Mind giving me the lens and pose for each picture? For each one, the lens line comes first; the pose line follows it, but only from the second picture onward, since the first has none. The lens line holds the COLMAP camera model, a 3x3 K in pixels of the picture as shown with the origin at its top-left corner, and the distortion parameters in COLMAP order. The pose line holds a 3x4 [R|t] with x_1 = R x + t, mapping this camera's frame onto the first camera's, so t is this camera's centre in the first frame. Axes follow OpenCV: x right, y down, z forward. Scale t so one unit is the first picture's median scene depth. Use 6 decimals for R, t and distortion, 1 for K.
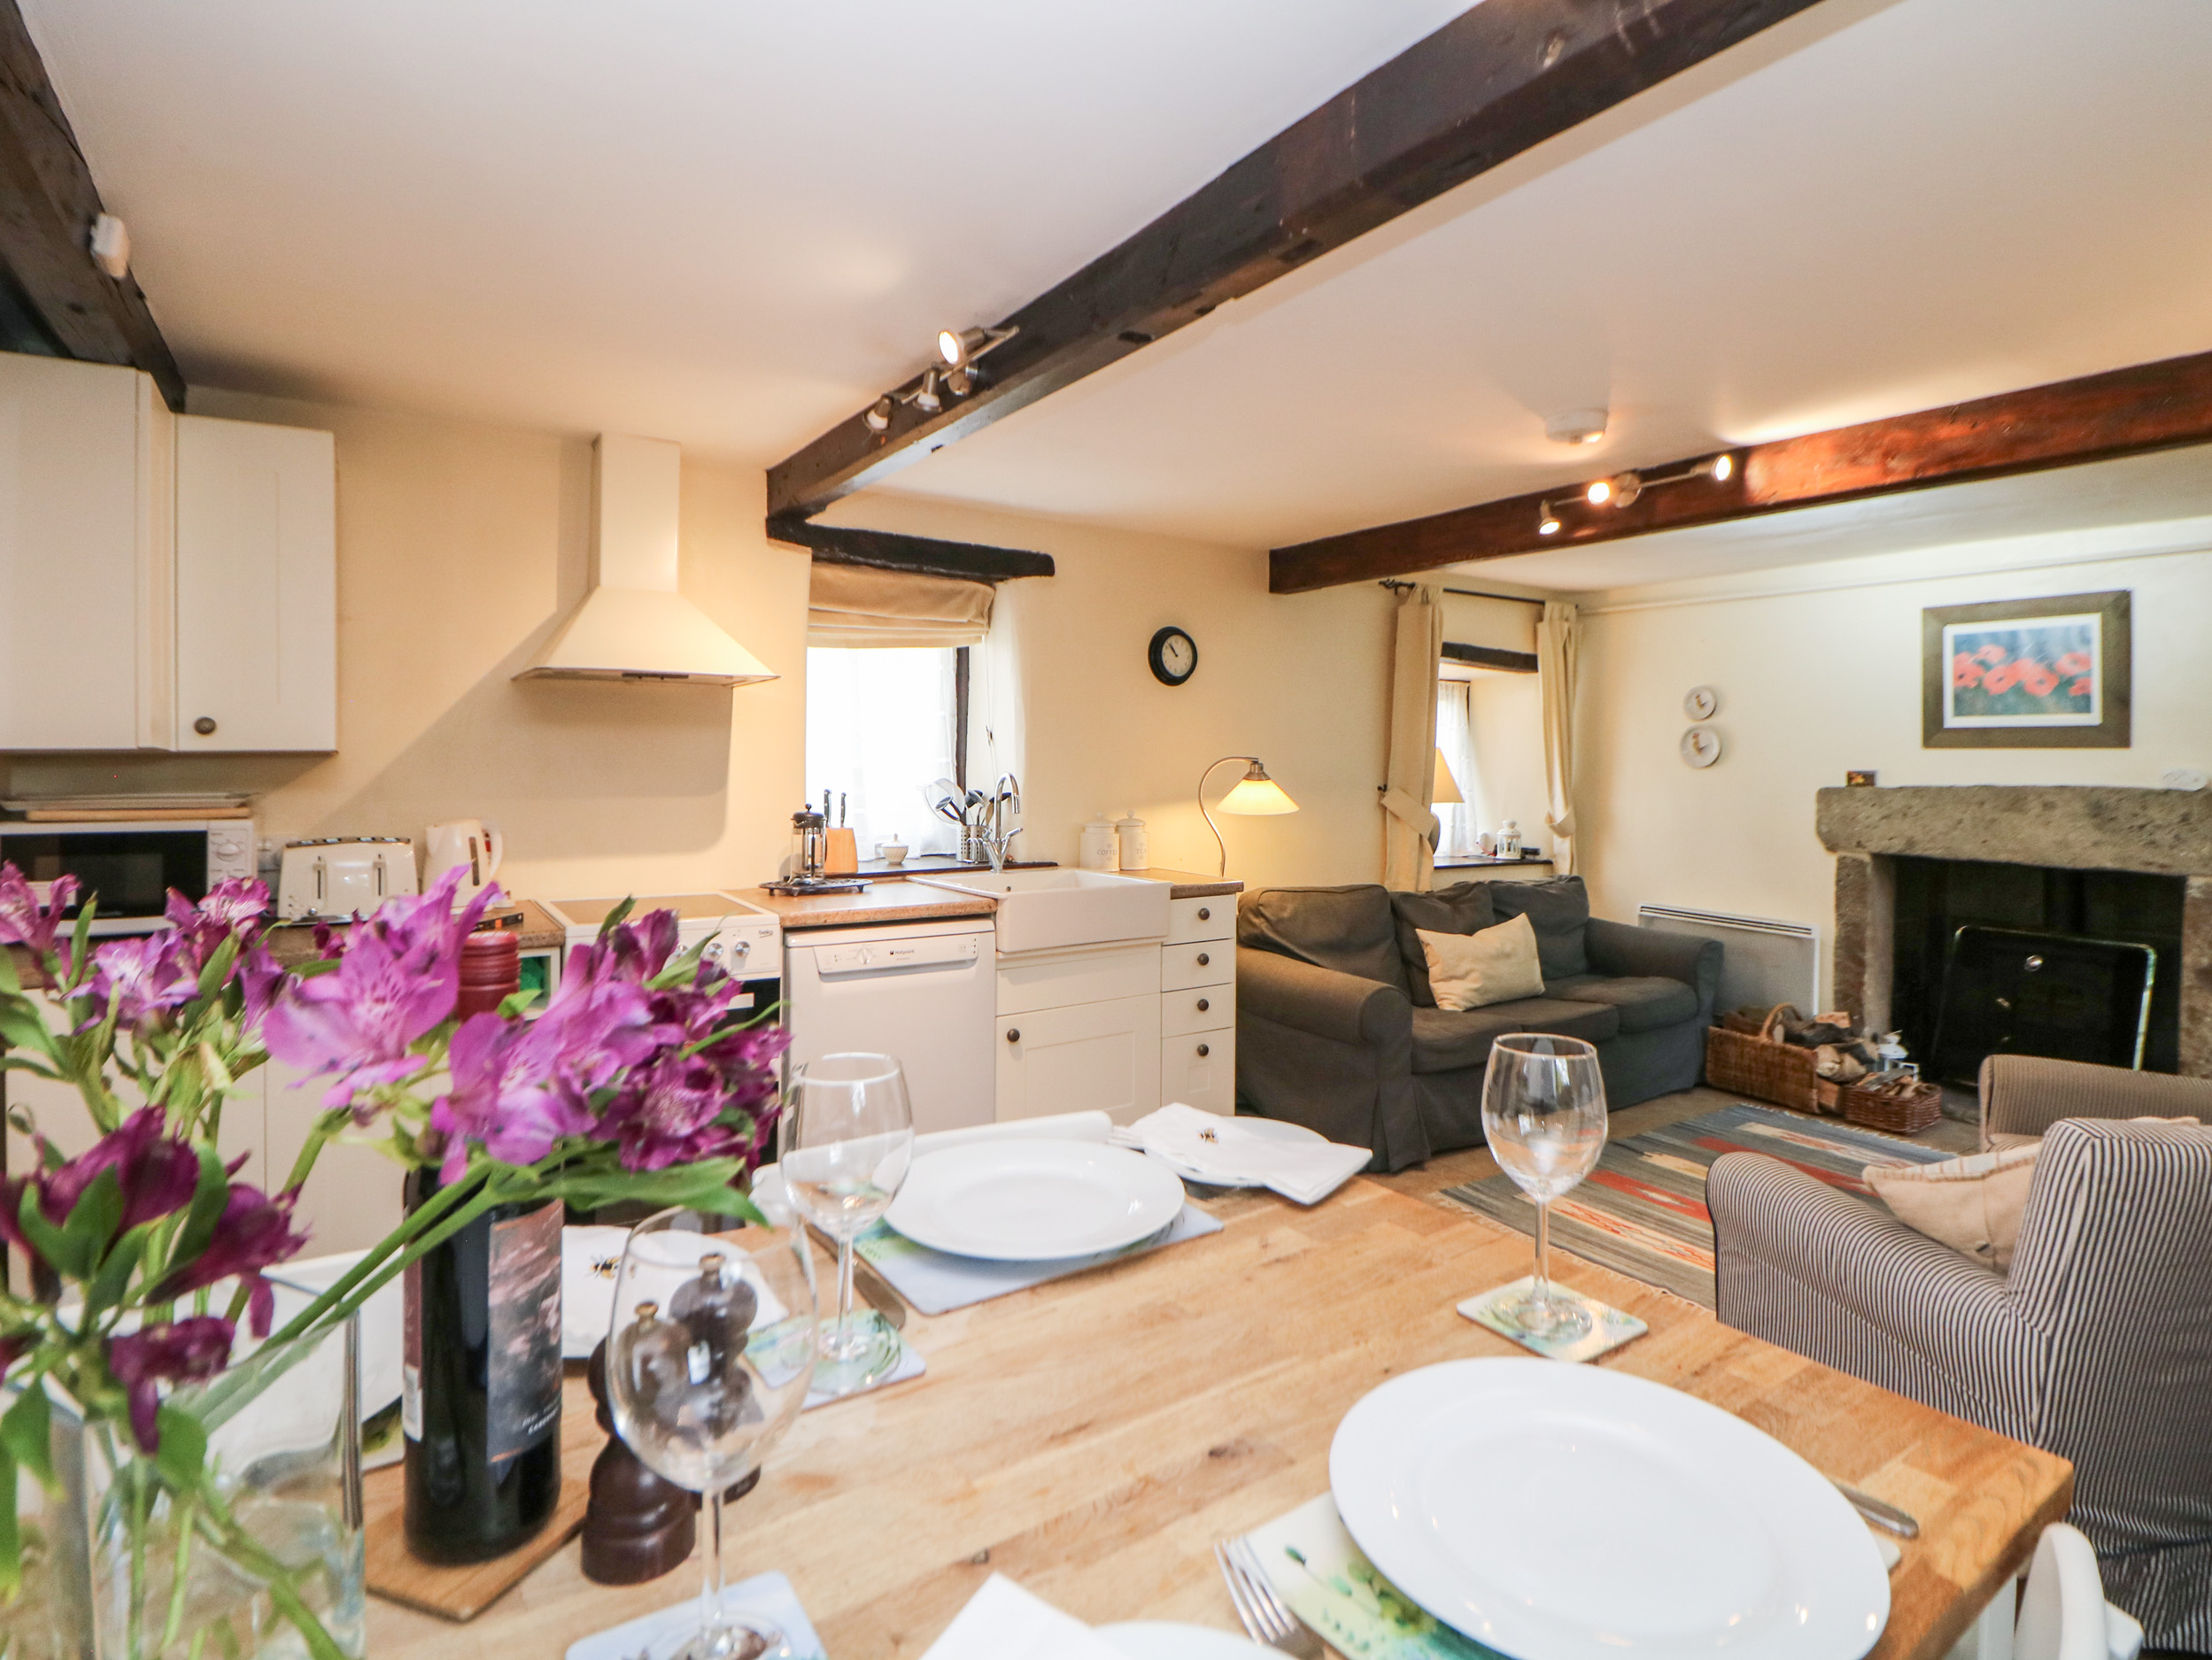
lens RADIAL K [[1169.3, 0, 1106.7], [0, 1169.3, 819.0], [0, 0, 1]] dist [0.007174, 0.000541]
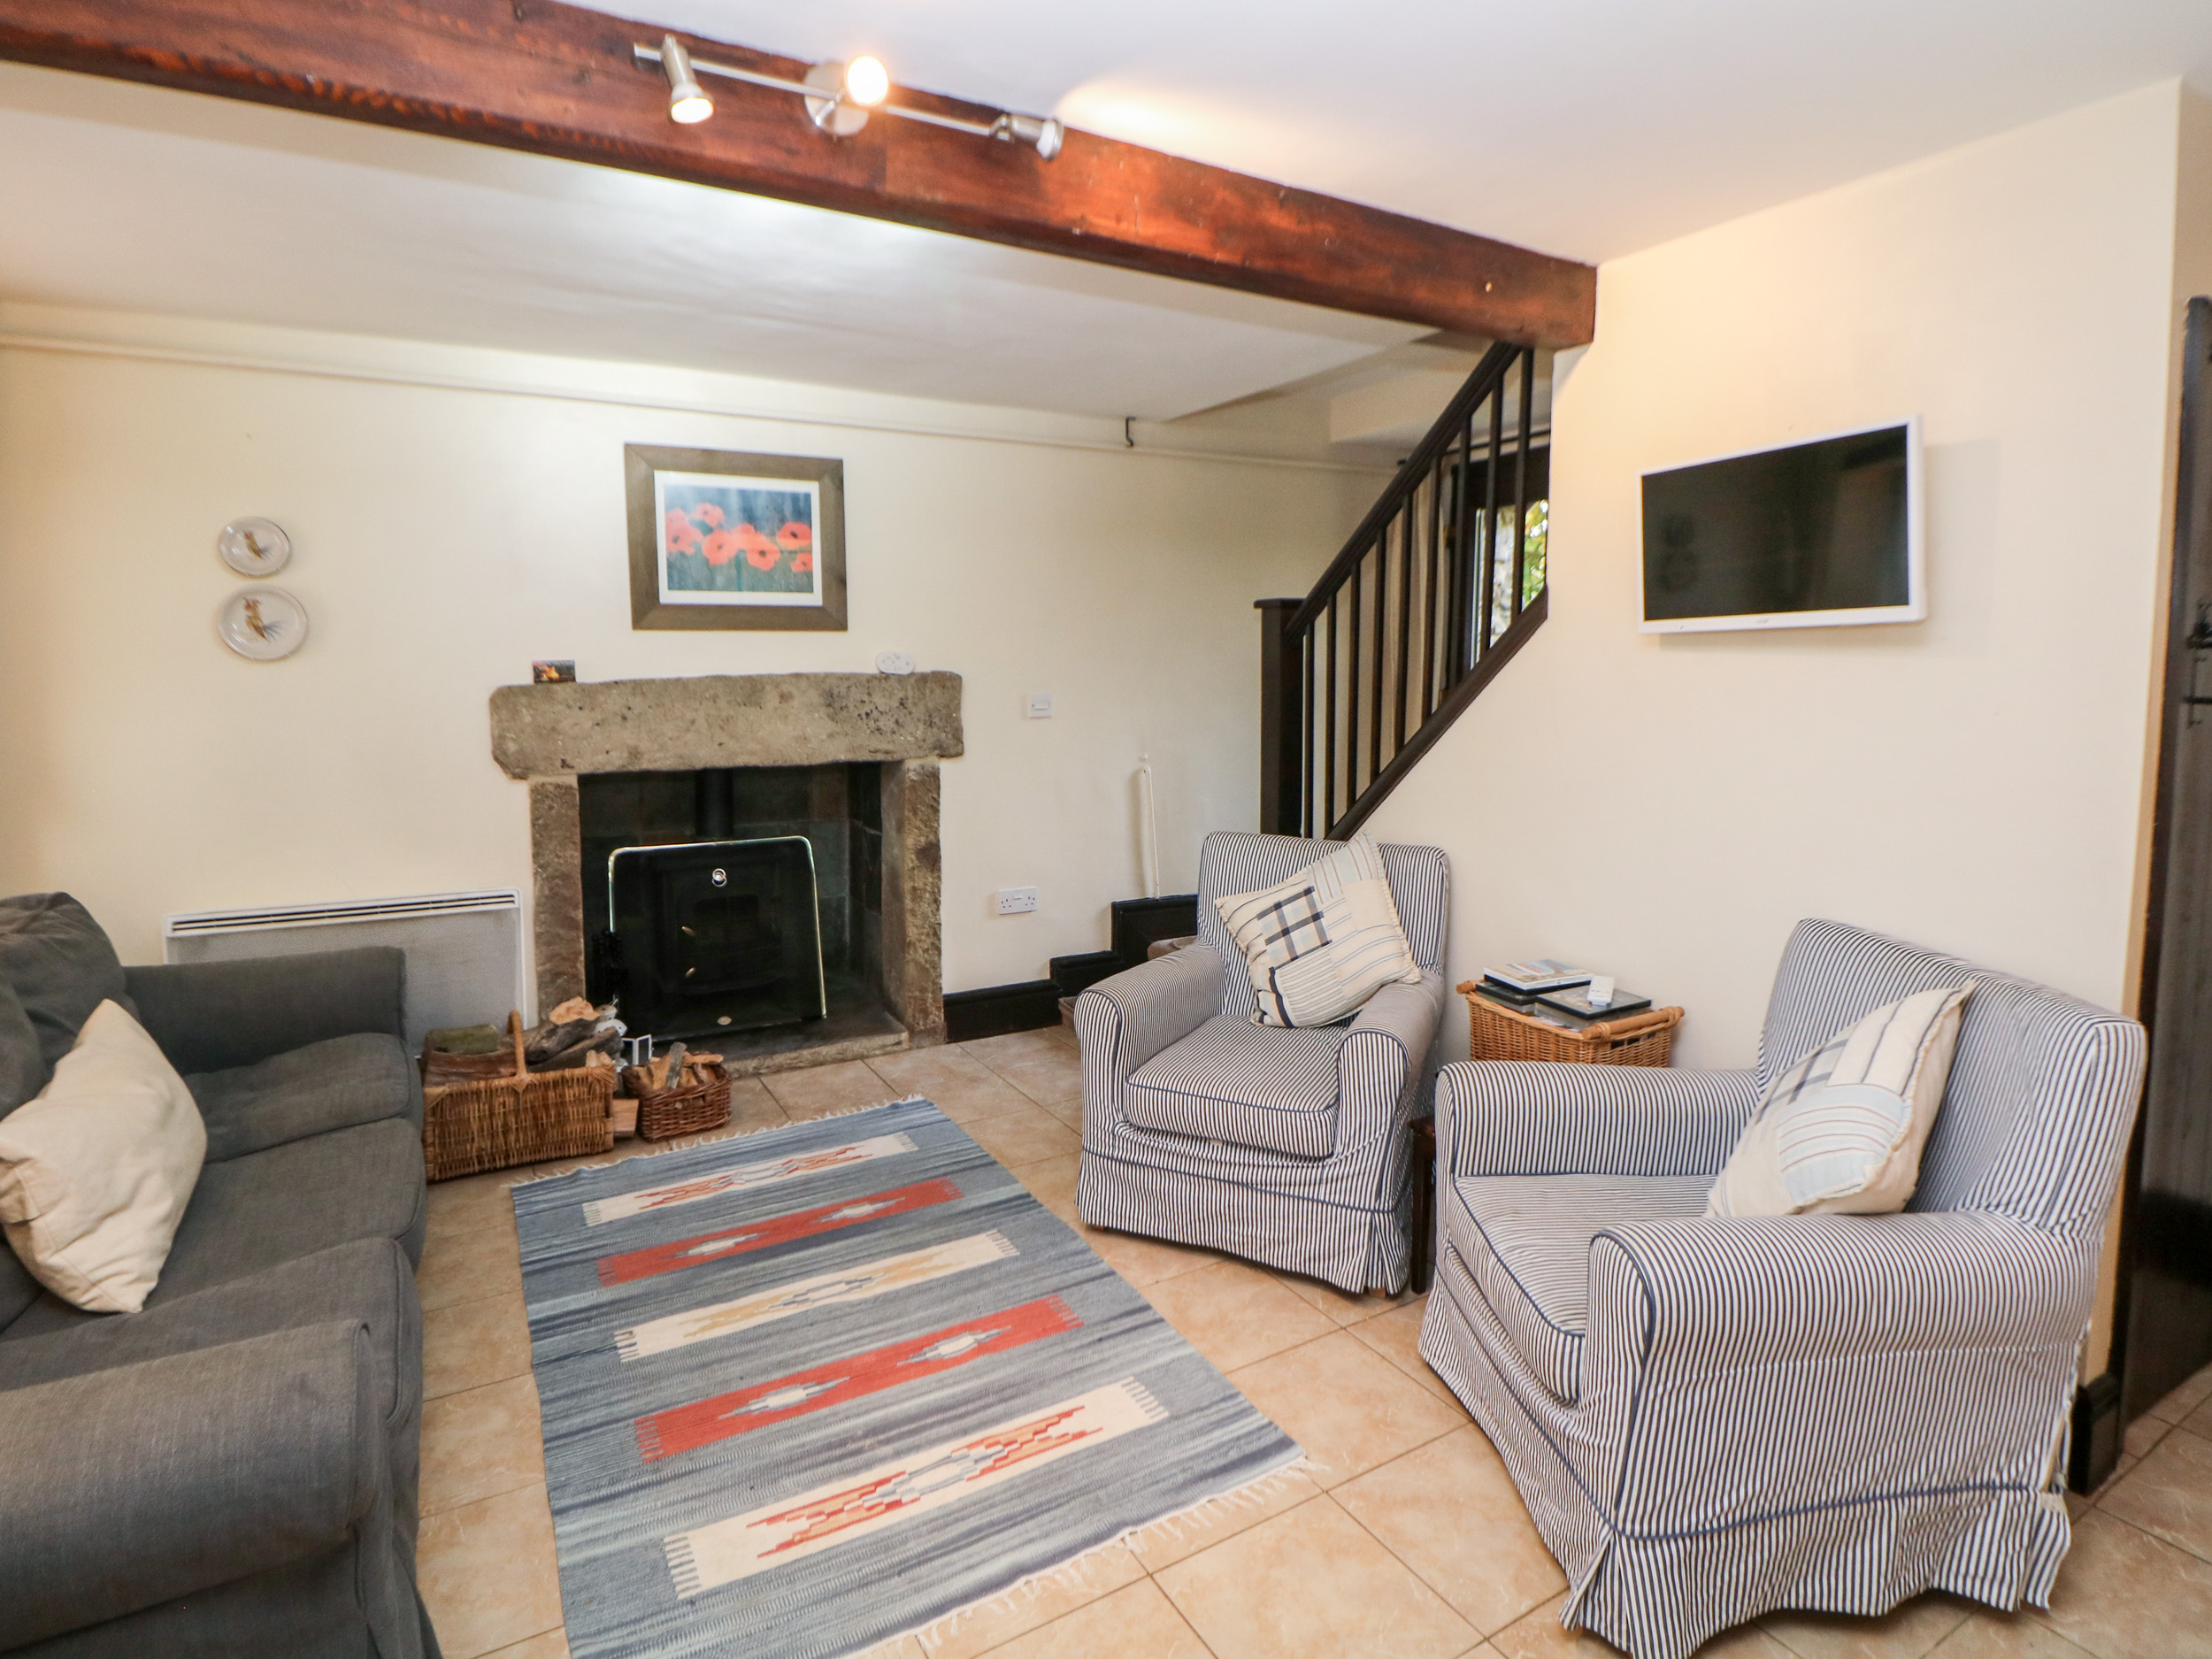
lens RADIAL K [[1169.4, 0, 1142.2], [0, 1169.4, 764.8], [0, 0, 1]] dist [0.007174, 0.000541]
pose [[0.051048, -0.106921, 0.992956, -0.057484], [0.057163, 0.992935, 0.103980, -0.035954], [-0.997059, 0.051452, 0.056799, 0.675198]]
